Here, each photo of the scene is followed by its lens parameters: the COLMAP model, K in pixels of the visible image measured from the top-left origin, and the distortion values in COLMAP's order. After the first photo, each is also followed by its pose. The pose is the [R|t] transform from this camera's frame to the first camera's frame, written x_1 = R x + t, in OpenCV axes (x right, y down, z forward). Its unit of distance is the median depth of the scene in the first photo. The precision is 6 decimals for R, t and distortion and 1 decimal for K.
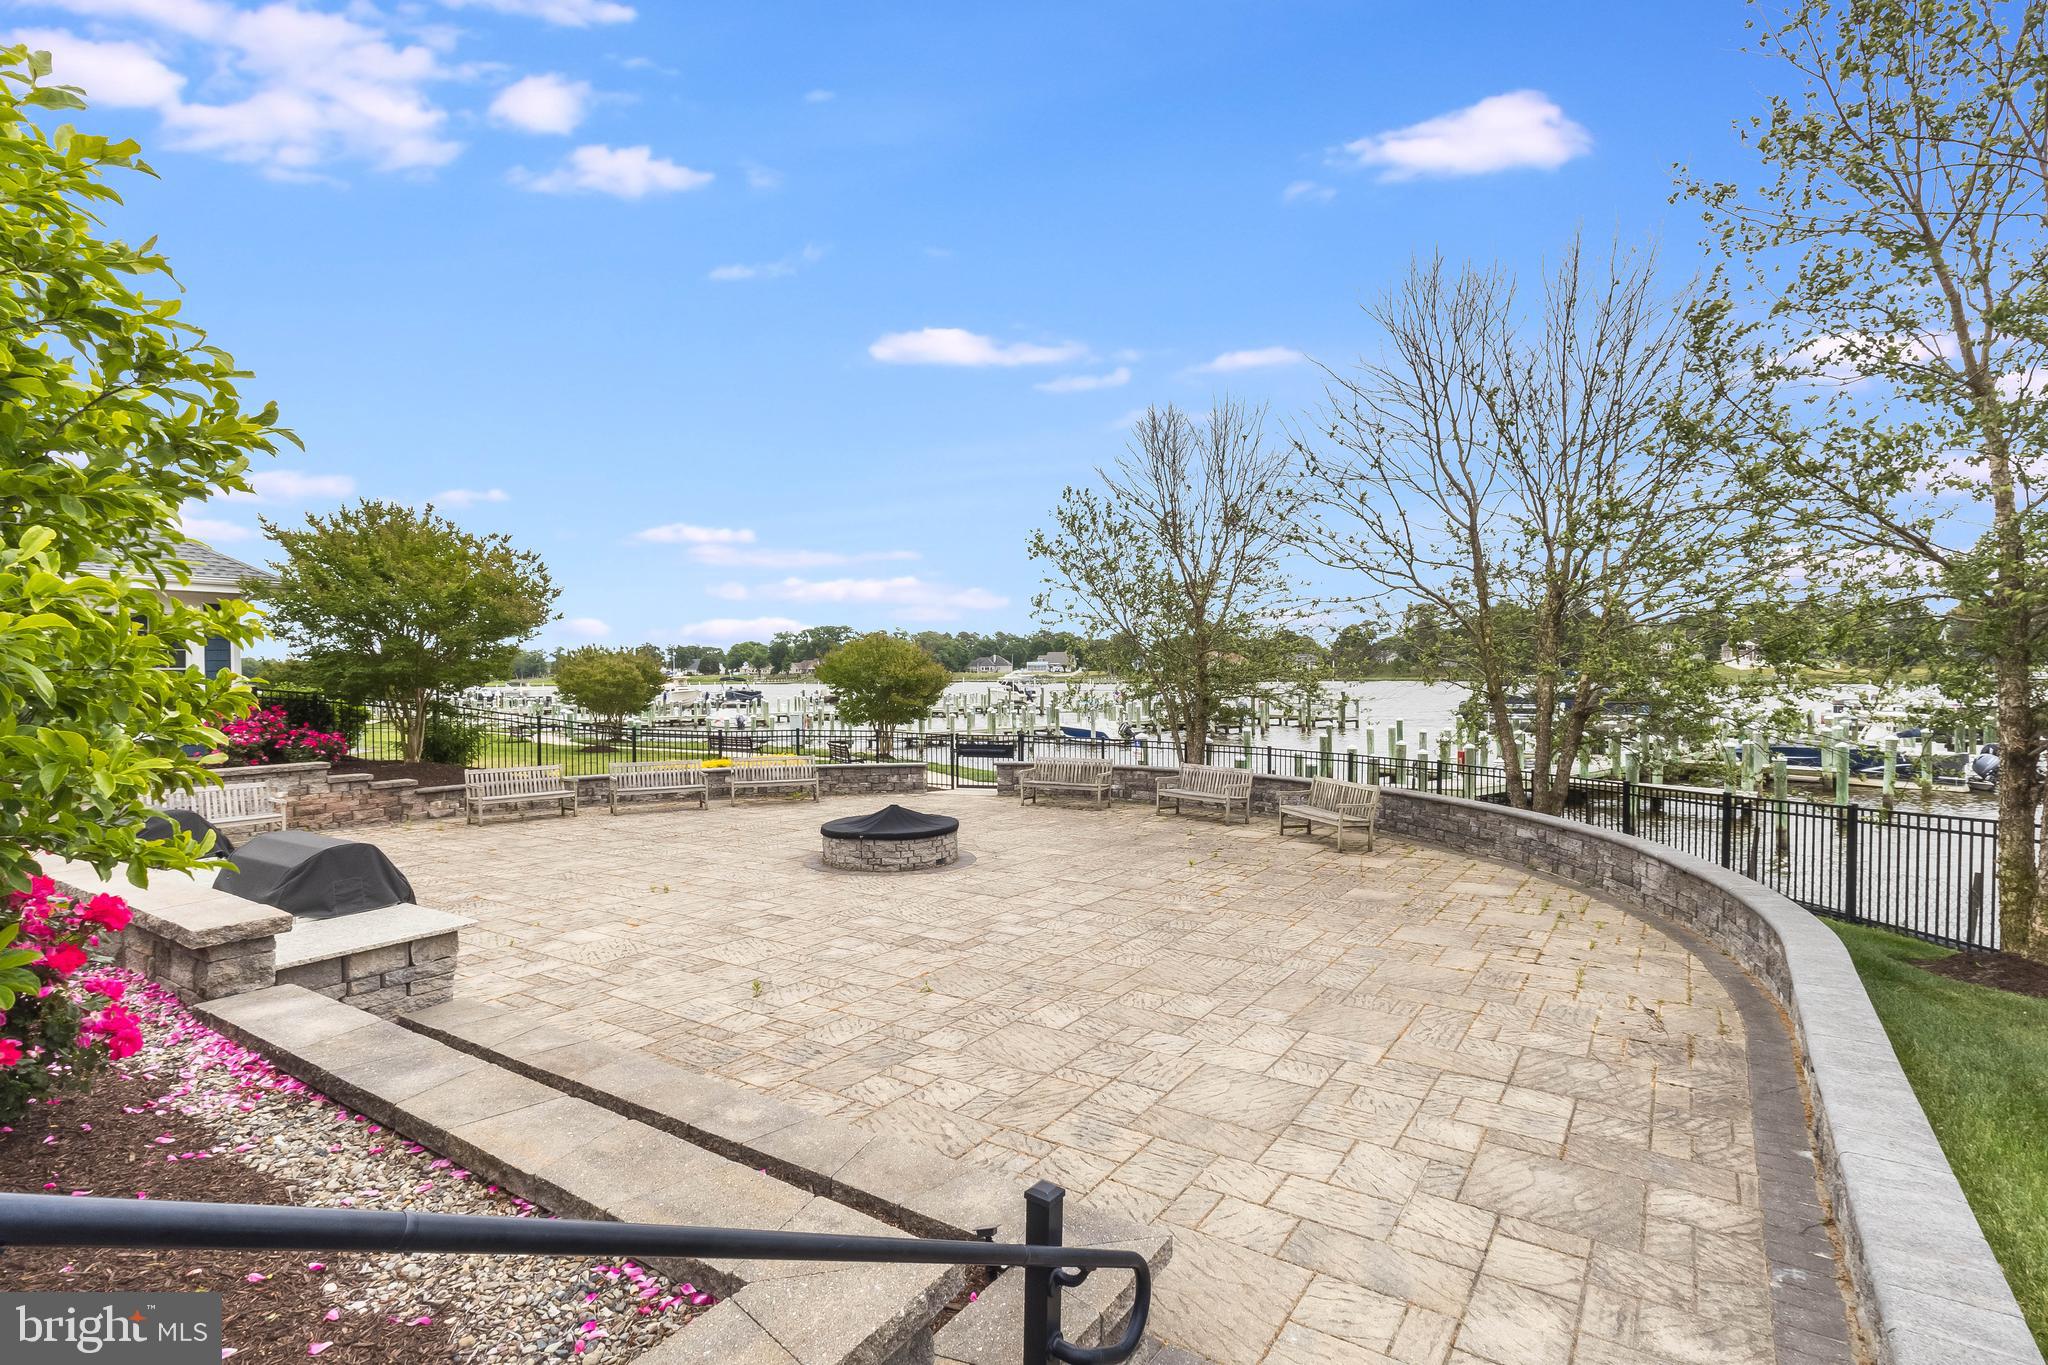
lens RADIAL K [[1001.6, 0, 1024.0], [0, 1001.6, 682.5], [0, 0, 1]] dist [0.002447, 0.000560]
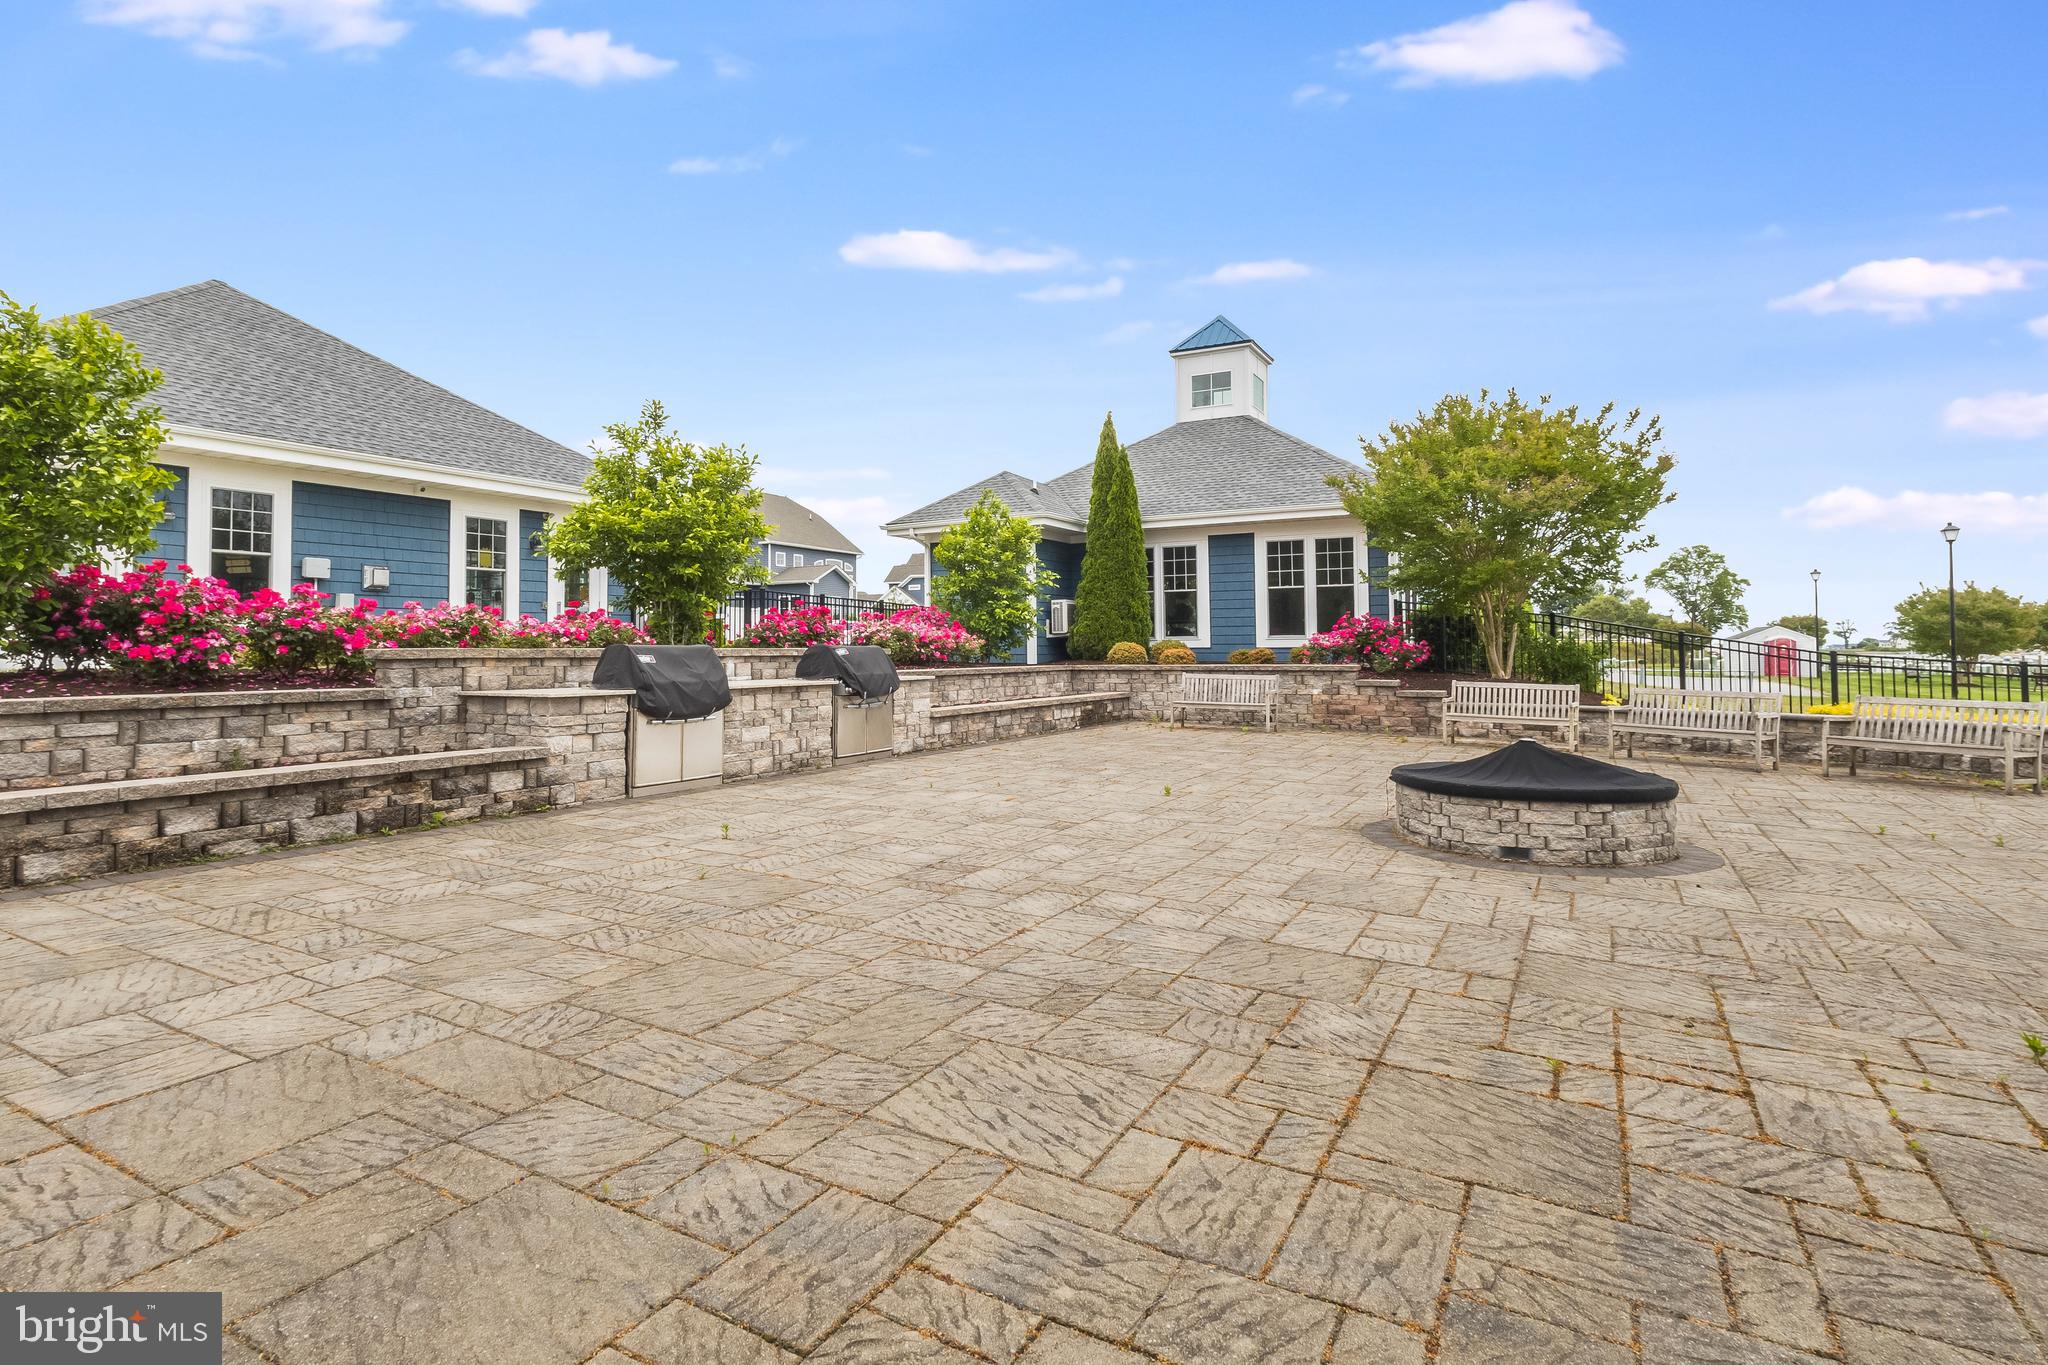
lens RADIAL K [[1001.6, 0, 1024.0], [0, 1001.6, 682.5], [0, 0, 1]] dist [0.002447, 0.000560]
pose [[0.094343, 0.049526, -0.994307, 0.642997], [-0.010494, 0.998756, 0.048752, 0.097728], [0.995484, 0.005835, 0.094746, 1.047847]]
